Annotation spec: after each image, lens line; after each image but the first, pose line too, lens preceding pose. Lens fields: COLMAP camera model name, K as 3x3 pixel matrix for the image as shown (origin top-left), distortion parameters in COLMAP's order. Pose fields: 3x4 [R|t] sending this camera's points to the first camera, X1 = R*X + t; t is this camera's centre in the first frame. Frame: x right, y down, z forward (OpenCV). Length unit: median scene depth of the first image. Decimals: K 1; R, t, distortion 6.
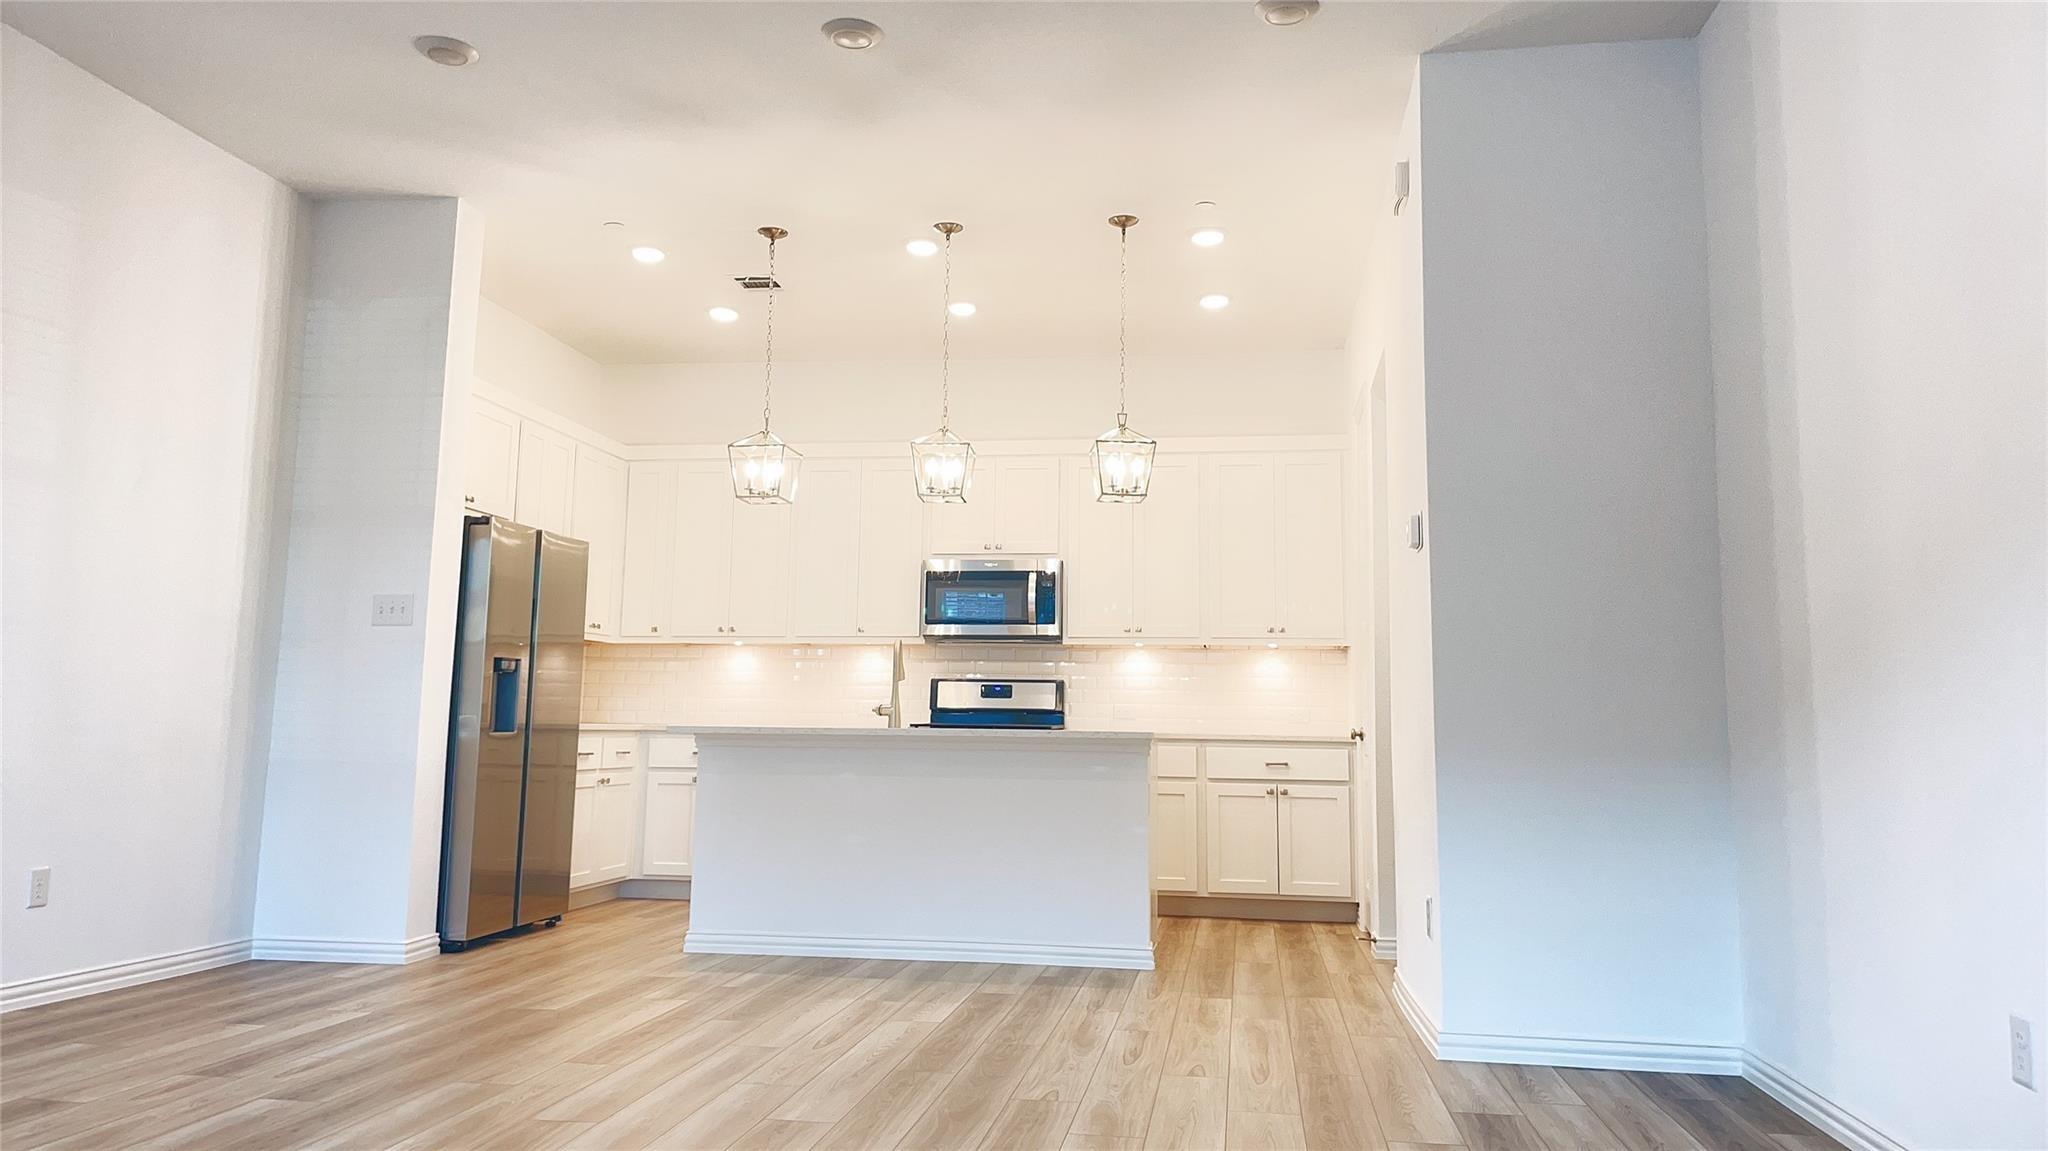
lens RADIAL K [[1502.4, 0, 1022.7], [0, 1502.4, 565.8], [0, 0, 1]] dist [0.049590, -0.021987]
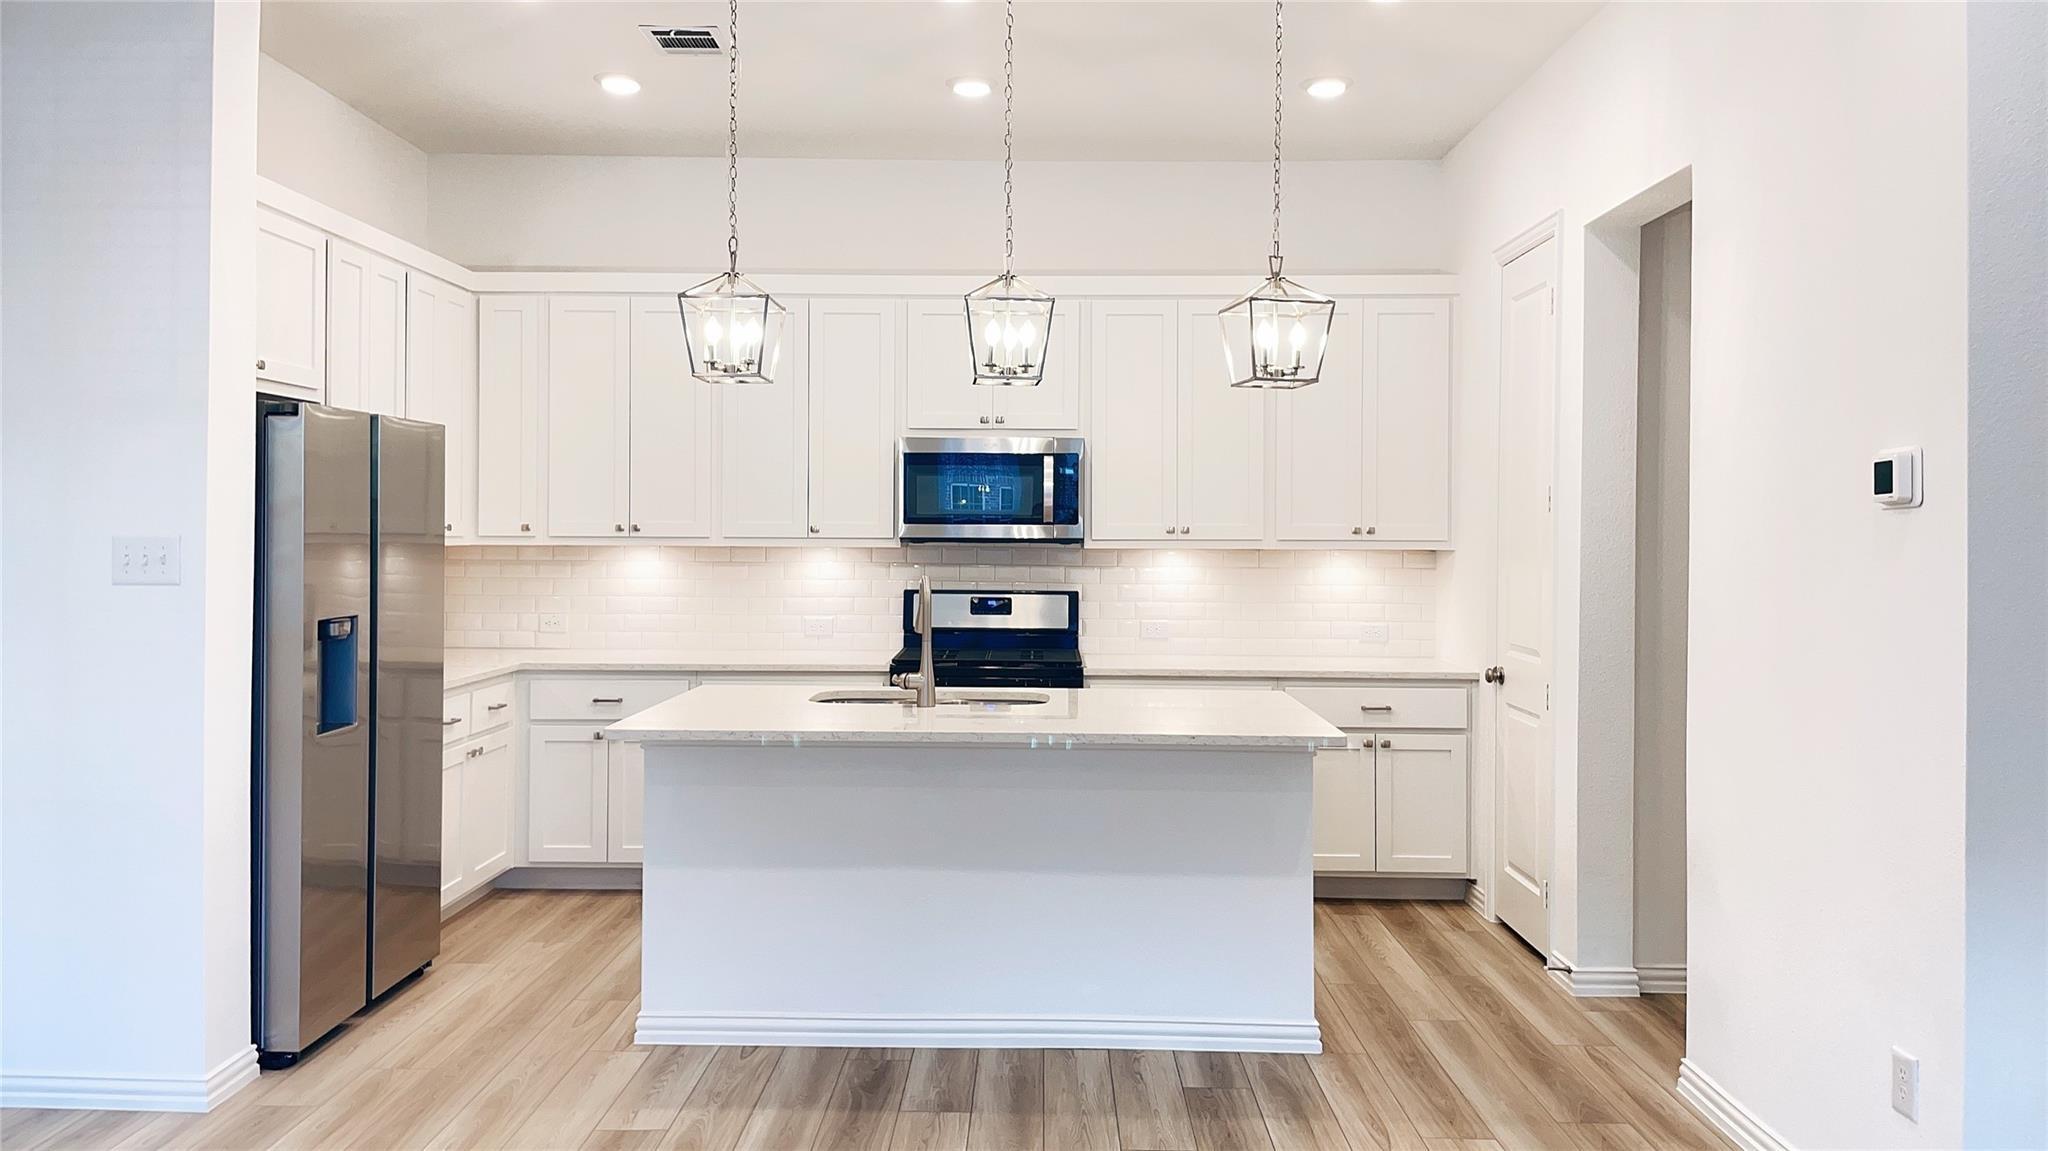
lens RADIAL K [[1502.4, 0, 1019.5], [0, 1502.4, 566.3], [0, 0, 1]] dist [0.049590, -0.021987]
pose [[0.991373, -0.011190, 0.130592, -0.111085], [-0.006170, 0.991260, 0.131779, -0.041077], [-0.130925, -0.131448, 0.982639, 0.263626]]
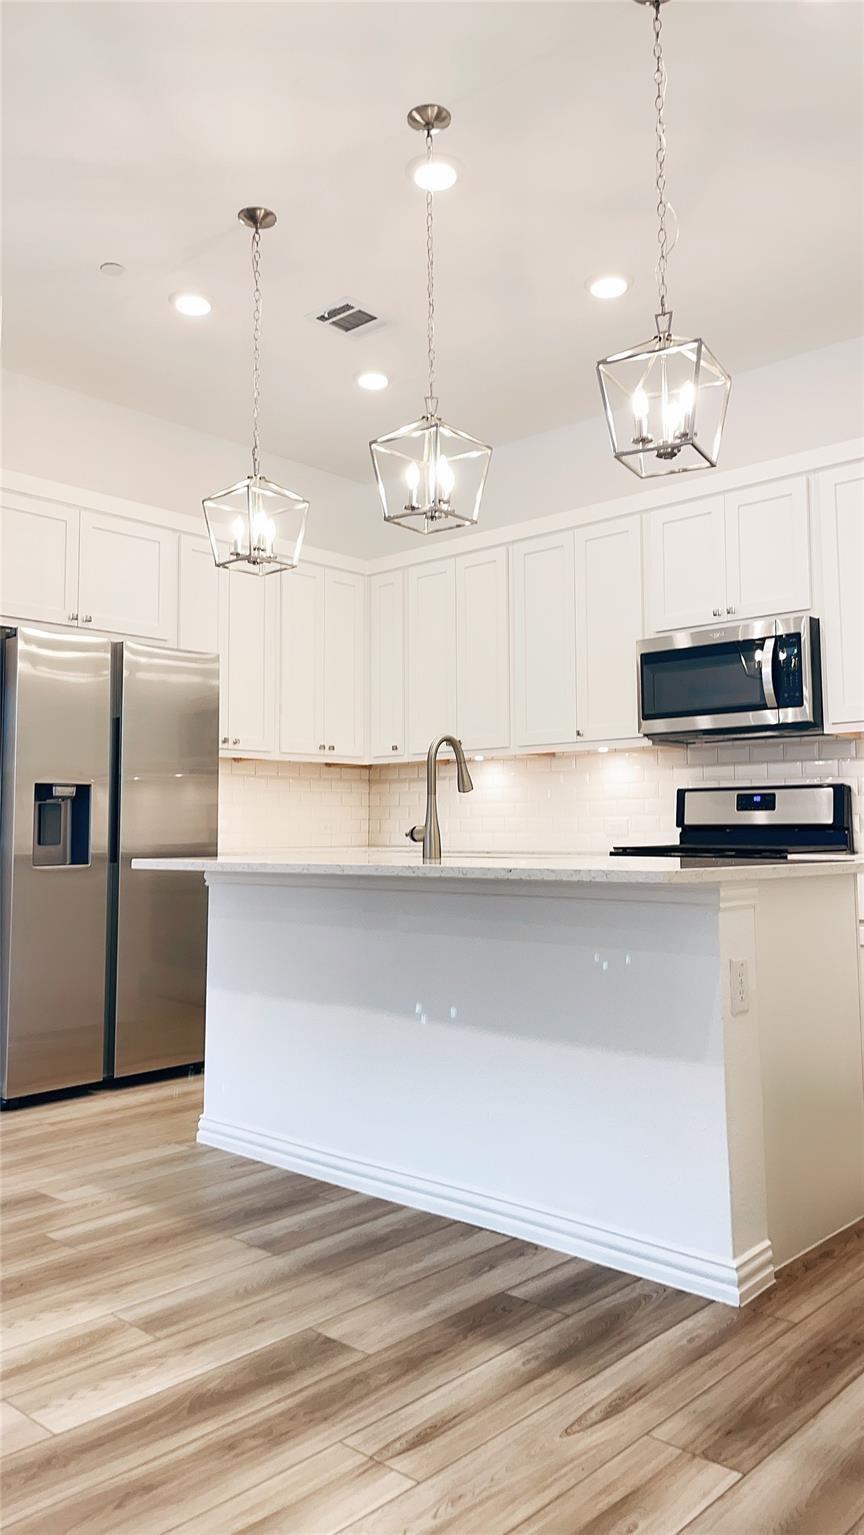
lens RADIAL K [[1126.1, 0, 416.8], [0, 1126.1, 751.2], [0, 0, 1]] dist [0.049590, -0.021987]
pose [[0.827048, -0.058305, -0.559100, 0.175149], [0.075478, 0.997118, 0.007668, 0.043462], [0.557042, -0.048542, 0.829065, 0.462200]]
